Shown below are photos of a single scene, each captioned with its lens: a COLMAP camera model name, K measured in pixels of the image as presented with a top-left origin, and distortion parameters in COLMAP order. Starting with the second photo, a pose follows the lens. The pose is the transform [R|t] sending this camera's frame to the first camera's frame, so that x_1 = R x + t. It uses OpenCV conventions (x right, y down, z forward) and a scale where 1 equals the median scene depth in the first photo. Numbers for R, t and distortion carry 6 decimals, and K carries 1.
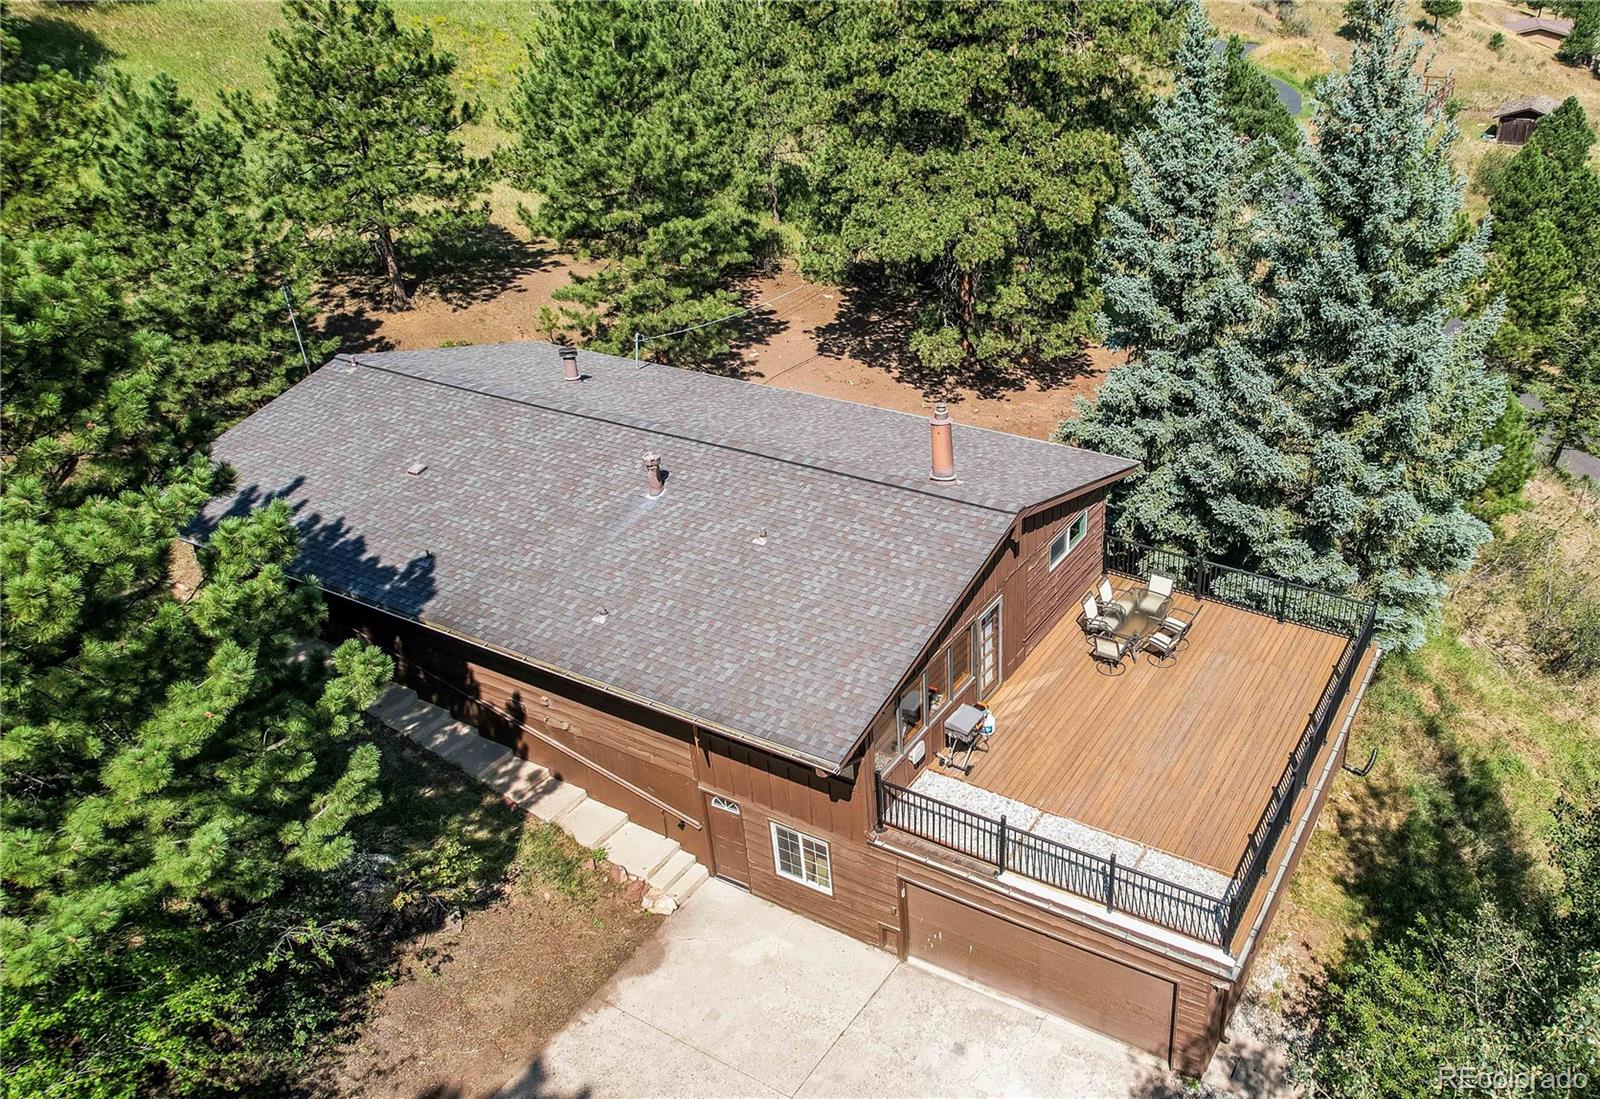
lens RADIAL K [[1282.0, 0, 905.1], [0, 1282.0, 544.1], [0, 0, 1]] dist [-0.030884, 0.046051]
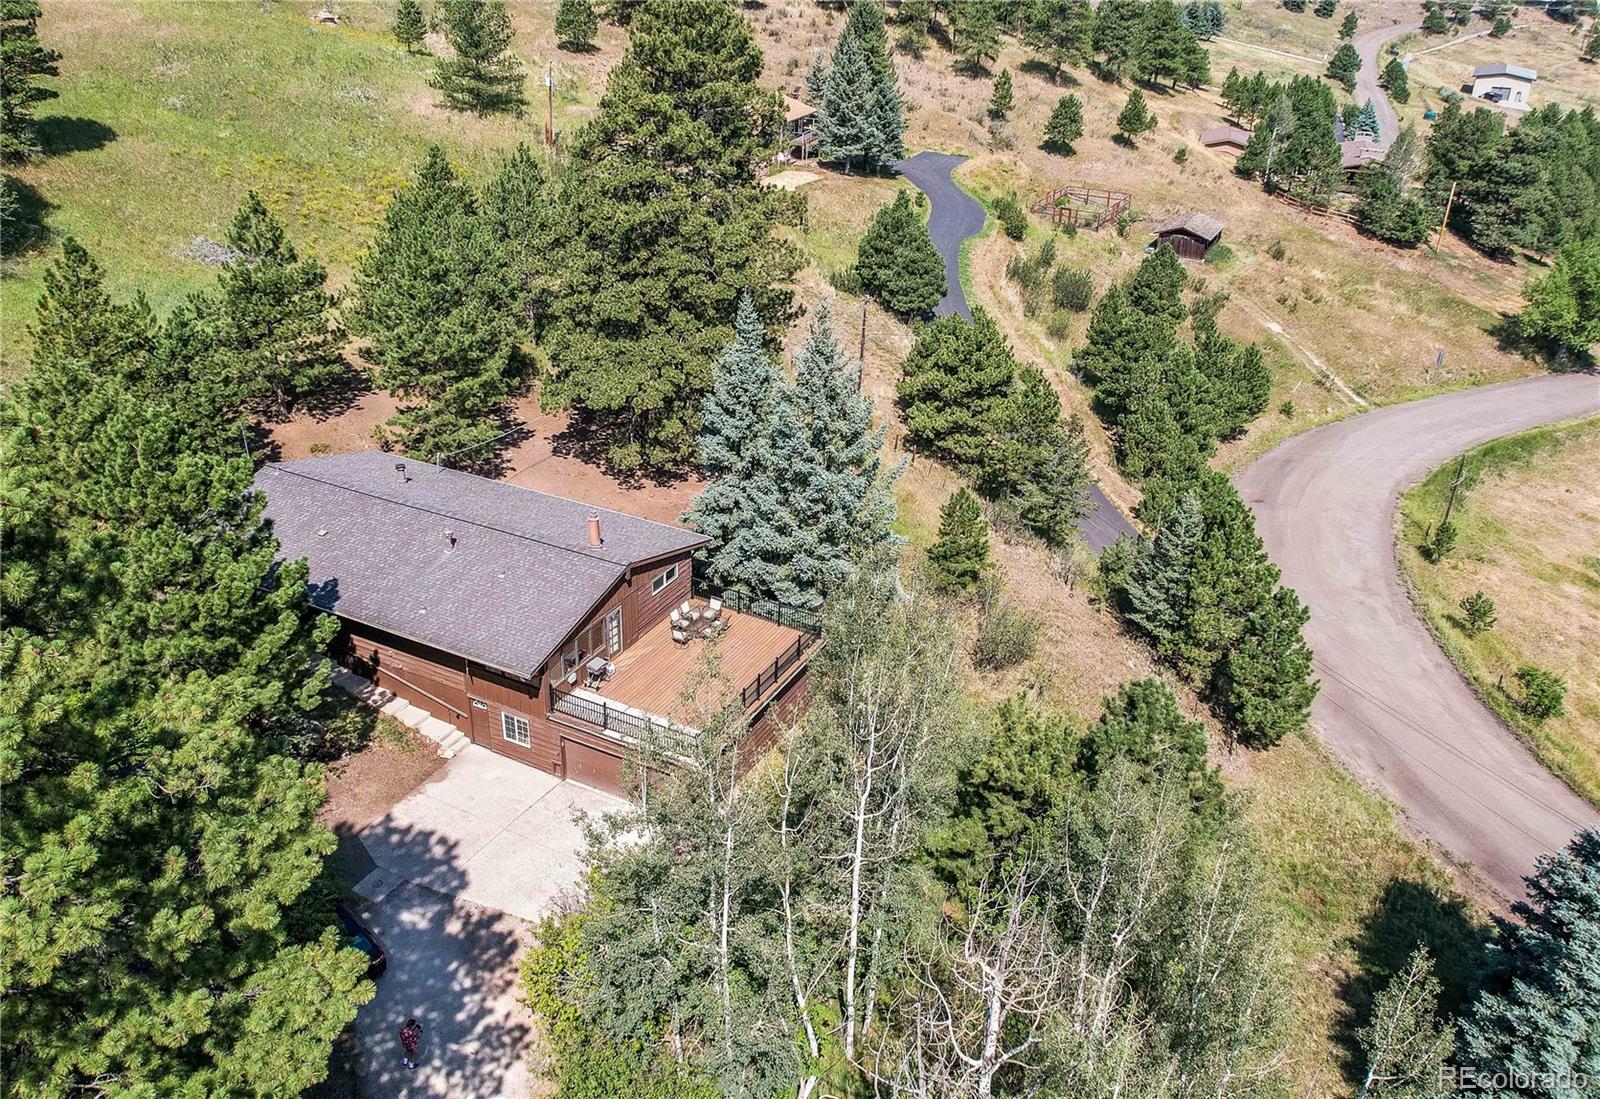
lens RADIAL K [[1478.6, 0, 752.2], [0, 1478.6, 519.5], [0, 0, 1]] dist [-0.013228, 0.009835]
pose [[0.999230, 0.026221, 0.029179, 0.152104], [-0.024956, 0.998768, -0.042888, -0.000920], [-0.030268, 0.042127, 0.998654, -0.967327]]
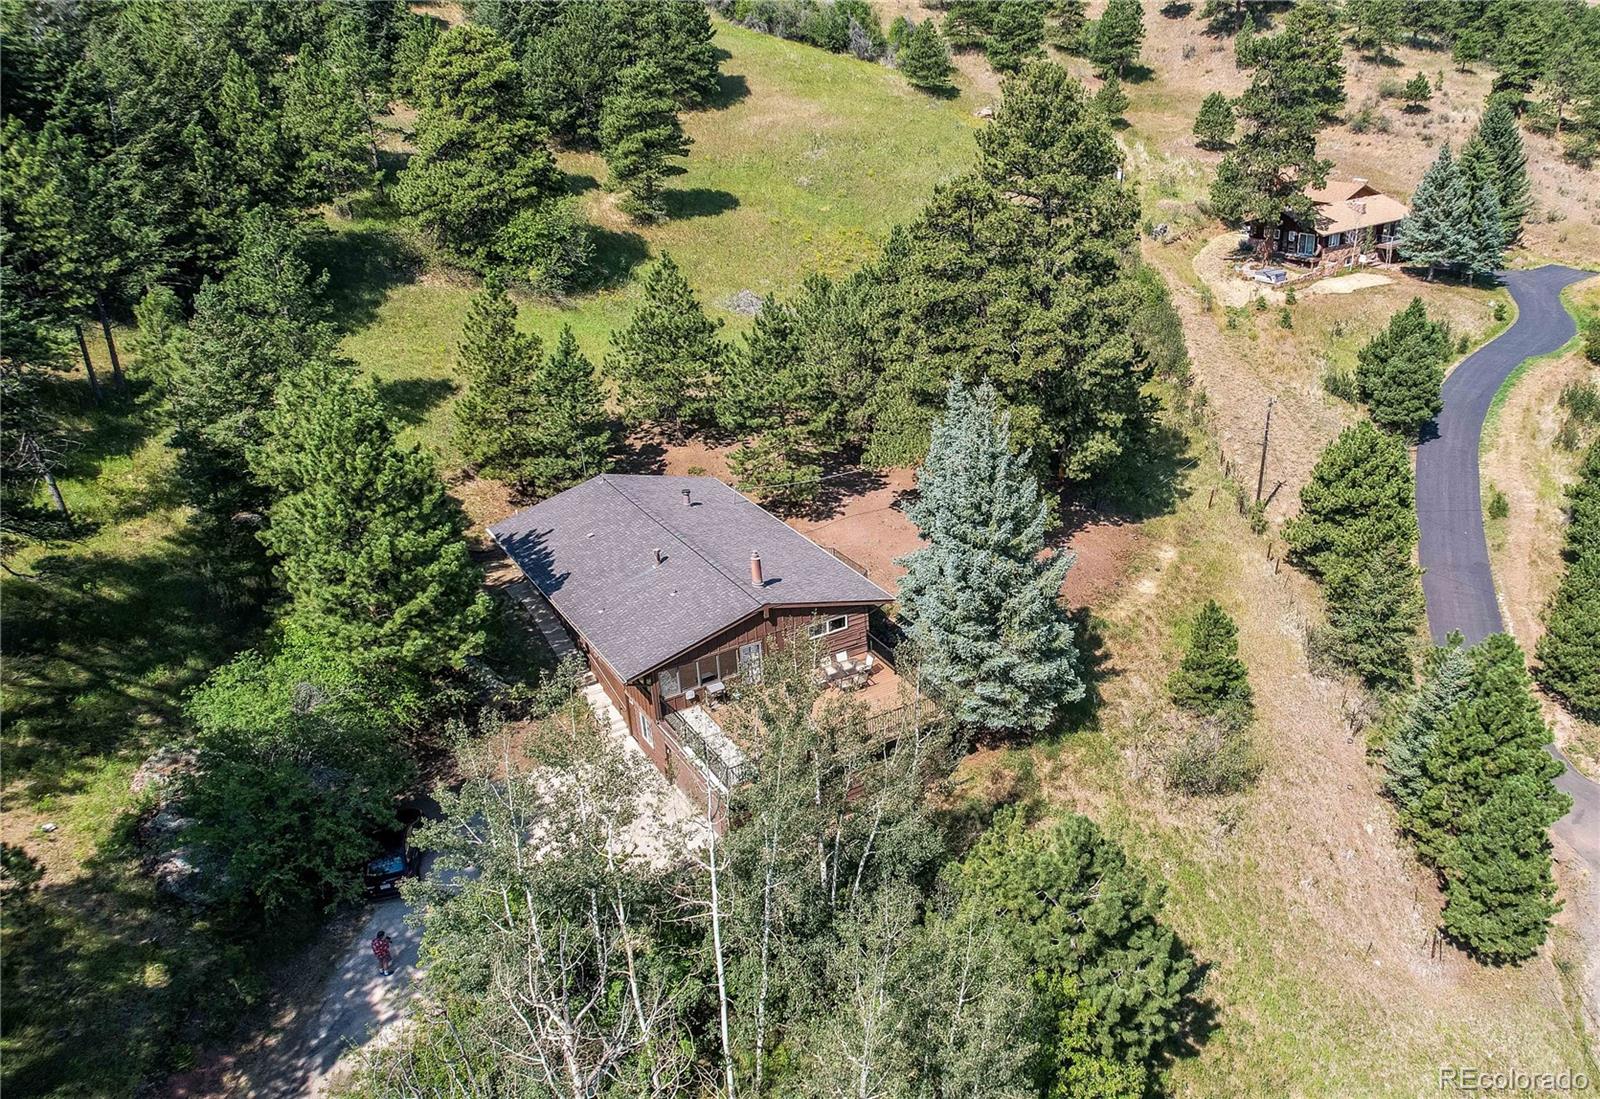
lens RADIAL K [[1388.2, 0, 914.5], [0, 1388.2, 485.0], [0, 0, 1]] dist [-0.031784, 0.002897]
pose [[0.879288, 0.165338, -0.446671, 0.955796], [-0.210733, 0.976077, -0.053534, -0.107944], [0.427134, 0.141201, 0.893095, -0.756082]]
